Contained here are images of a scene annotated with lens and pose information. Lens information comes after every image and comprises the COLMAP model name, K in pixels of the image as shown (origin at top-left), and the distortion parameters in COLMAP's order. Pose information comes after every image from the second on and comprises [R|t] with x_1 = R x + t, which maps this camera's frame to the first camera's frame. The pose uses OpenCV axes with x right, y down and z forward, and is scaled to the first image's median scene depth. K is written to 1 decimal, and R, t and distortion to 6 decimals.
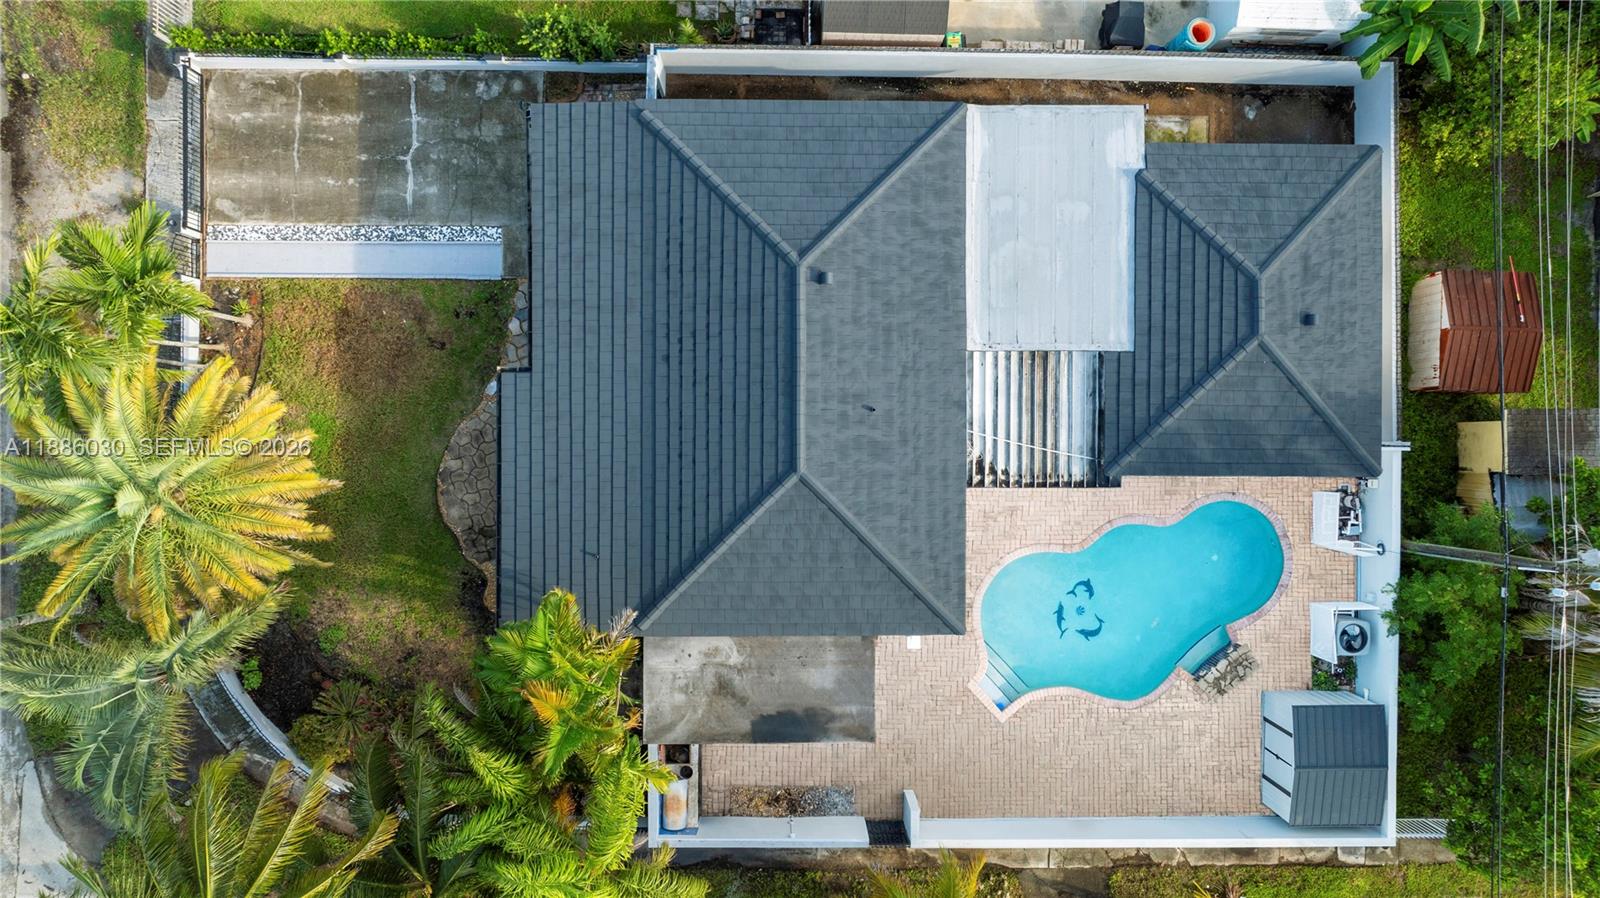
lens RADIAL K [[1129.1, 0, 805.7], [0, 1129.1, 445.8], [0, 0, 1]] dist [-0.030785, 0.030172]
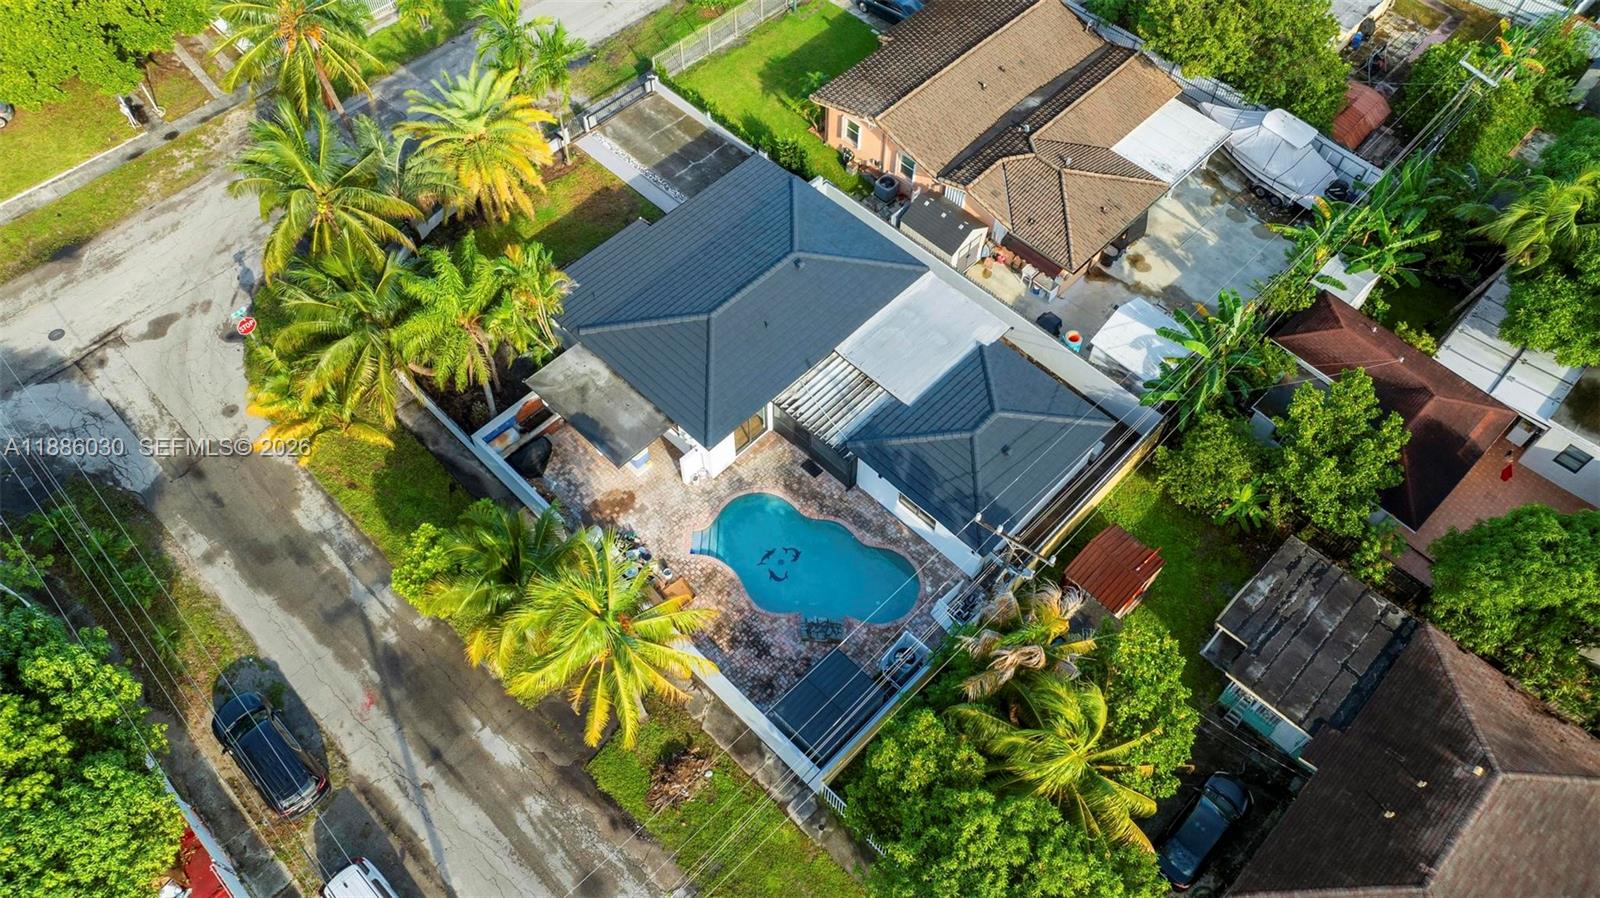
lens RADIAL K [[1129.1, 0, 805.7], [0, 1129.1, 445.8], [0, 0, 1]] dist [-0.030785, 0.030172]
pose [[0.719051, 0.567691, -0.400866, 0.841884], [-0.694951, 0.589934, -0.411122, 0.697442], [0.003095, 0.574199, 0.818710, -0.271059]]
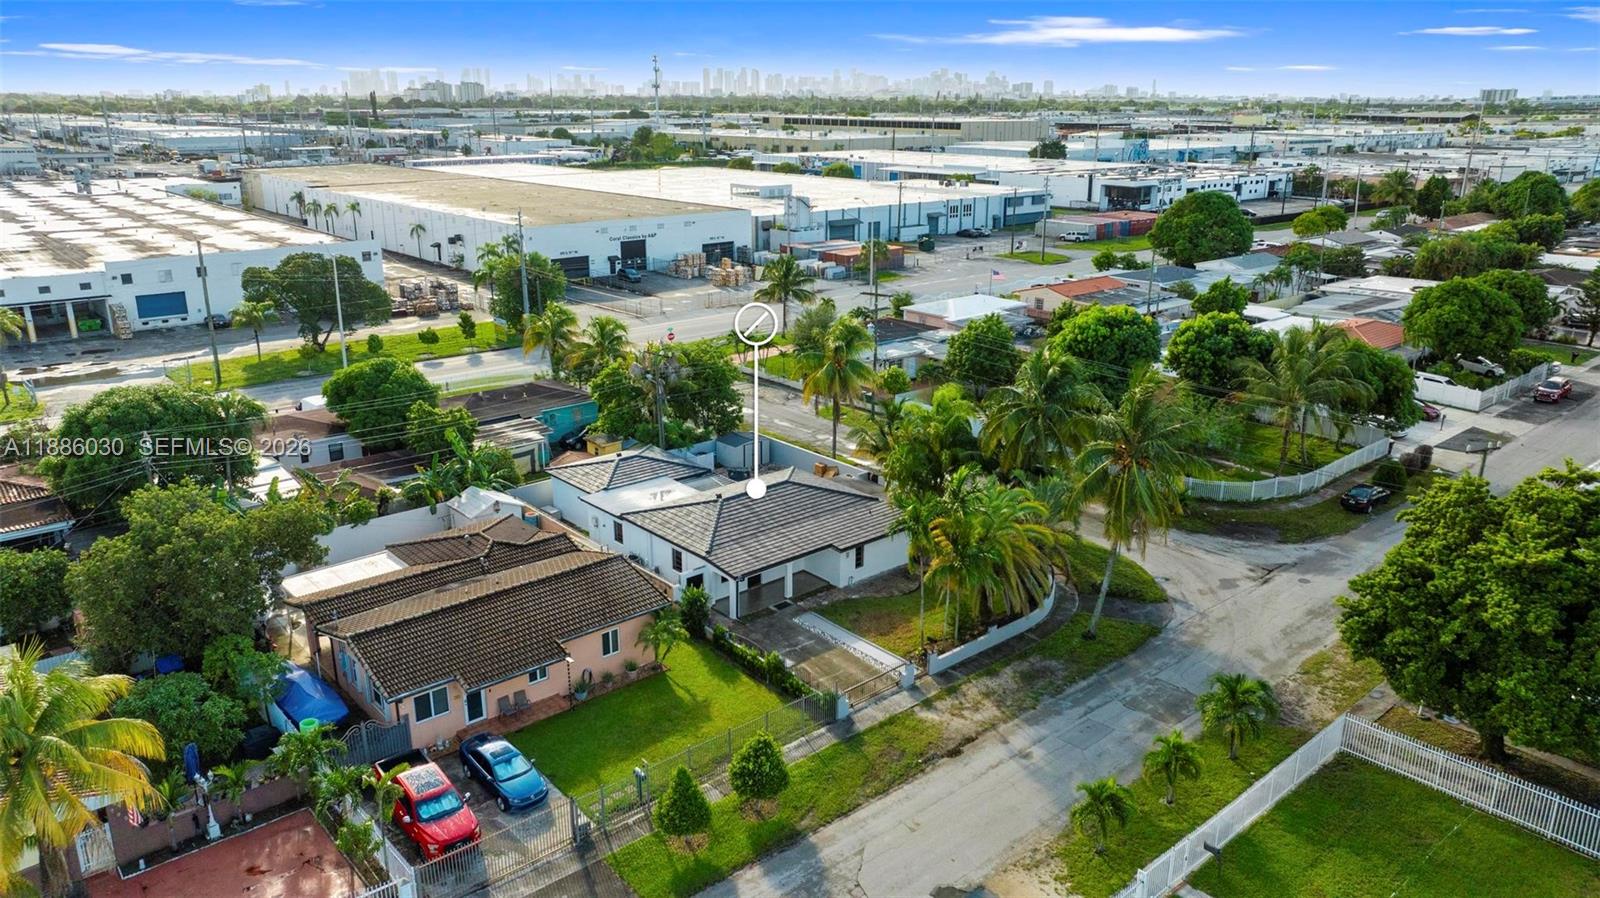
lens RADIAL K [[1129.1, 0, 805.7], [0, 1129.1, 445.8], [0, 0, 1]] dist [-0.030785, 0.030172]
pose [[-0.662418, -0.253528, 0.704929, -1.673975], [0.748986, -0.205431, 0.629935, -1.416966], [-0.014892, 0.945263, 0.325970, 0.100925]]
